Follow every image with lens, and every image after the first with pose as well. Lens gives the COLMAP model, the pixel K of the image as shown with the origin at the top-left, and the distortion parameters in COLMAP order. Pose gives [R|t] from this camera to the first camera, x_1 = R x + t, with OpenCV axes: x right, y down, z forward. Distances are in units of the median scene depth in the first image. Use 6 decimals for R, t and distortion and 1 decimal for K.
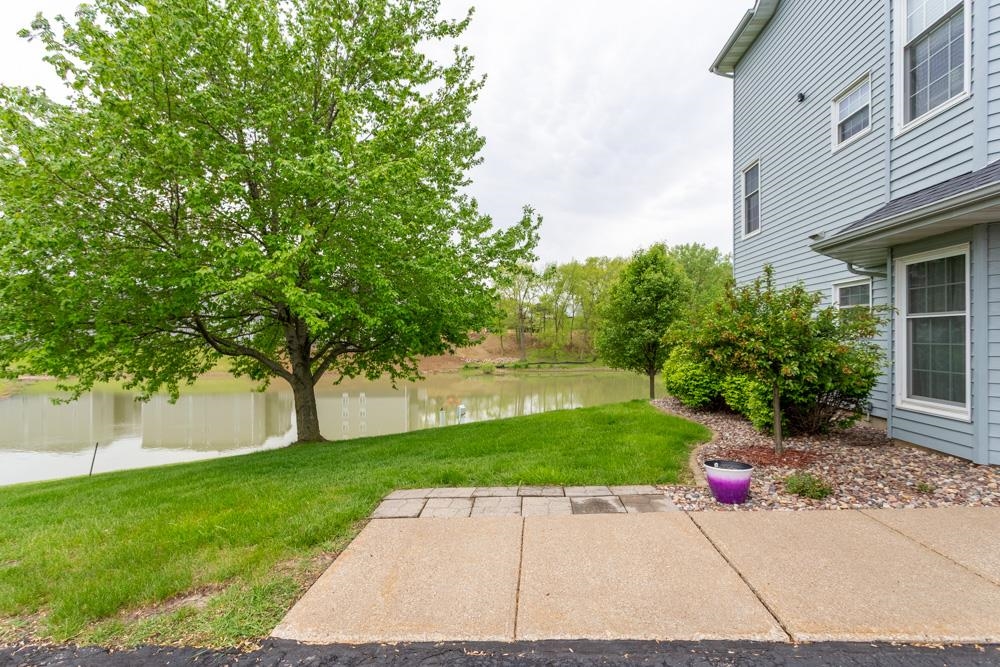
lens RADIAL K [[479.1, 0, 497.8], [0, 479.1, 331.3], [0, 0, 1]] dist [0.005271, -0.000314]
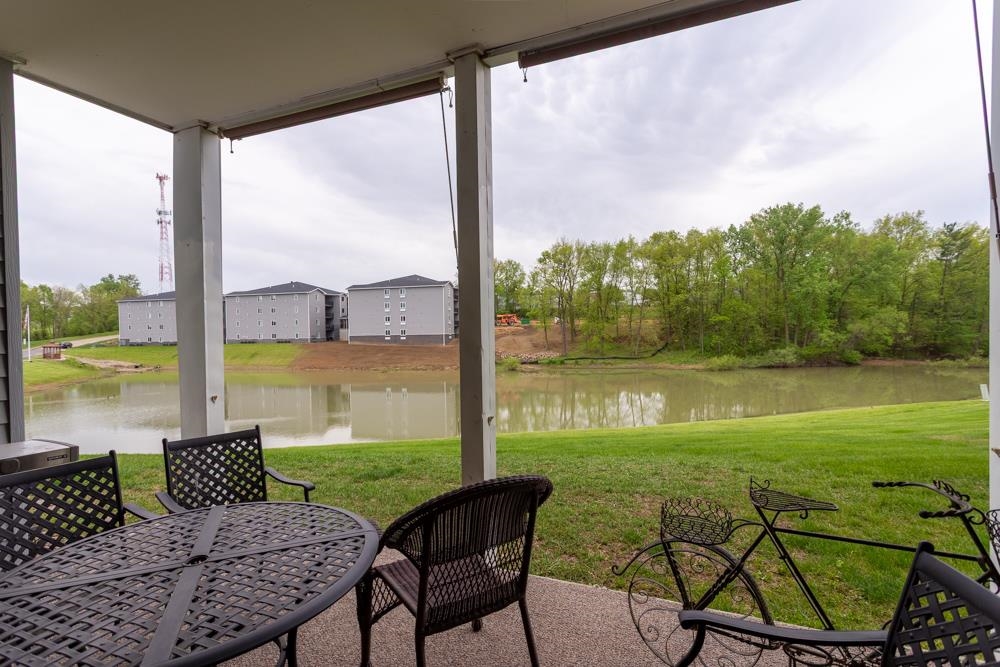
lens RADIAL K [[479.1, 0, 499.5], [0, 479.1, 333.0], [0, 0, 1]] dist [0.005271, -0.000314]
pose [[0.932013, -0.021609, -0.361779, 0.272980], [0.022426, 0.999747, -0.001940, 0.017182], [0.361730, -0.006305, 0.932262, 0.116067]]
